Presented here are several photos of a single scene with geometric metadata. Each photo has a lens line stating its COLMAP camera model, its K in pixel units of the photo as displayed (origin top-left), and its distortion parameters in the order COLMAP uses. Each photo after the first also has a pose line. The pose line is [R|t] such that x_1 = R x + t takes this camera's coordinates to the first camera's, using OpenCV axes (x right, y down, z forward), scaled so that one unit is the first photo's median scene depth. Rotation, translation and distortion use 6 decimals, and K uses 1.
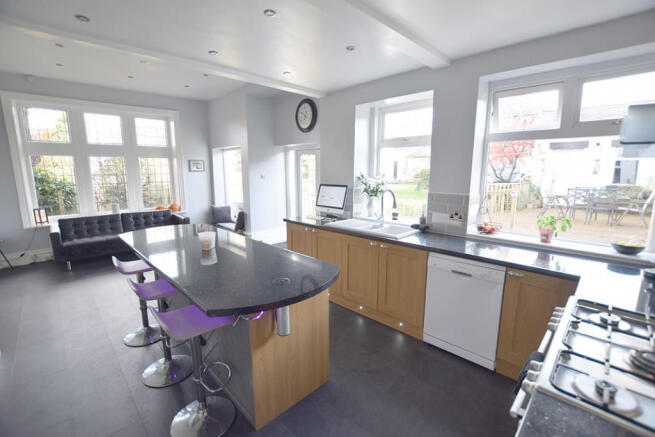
lens RADIAL K [[287.9, 0, 328.1], [0, 287.9, 214.7], [0, 0, 1]] dist [-0.026658, 0.000338]
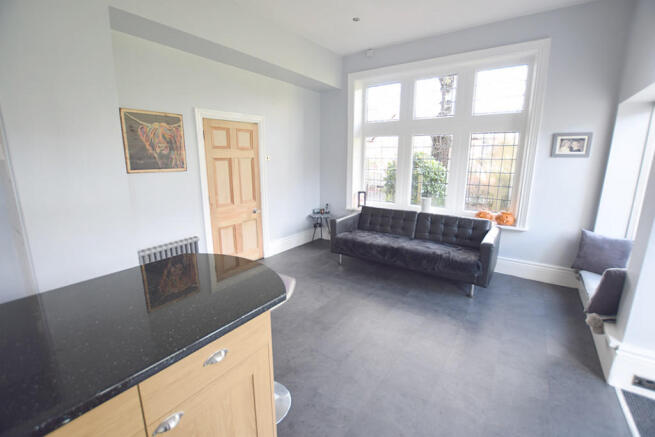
lens RADIAL K [[287.9, 0, 327.1], [0, 287.9, 218.4], [0, 0, 1]] dist [-0.026658, 0.000338]
pose [[0.167934, 0.205901, -0.964055, -0.074530], [-0.151359, 0.971734, 0.181175, -0.134212], [0.974109, 0.115493, 0.194352, 0.954225]]
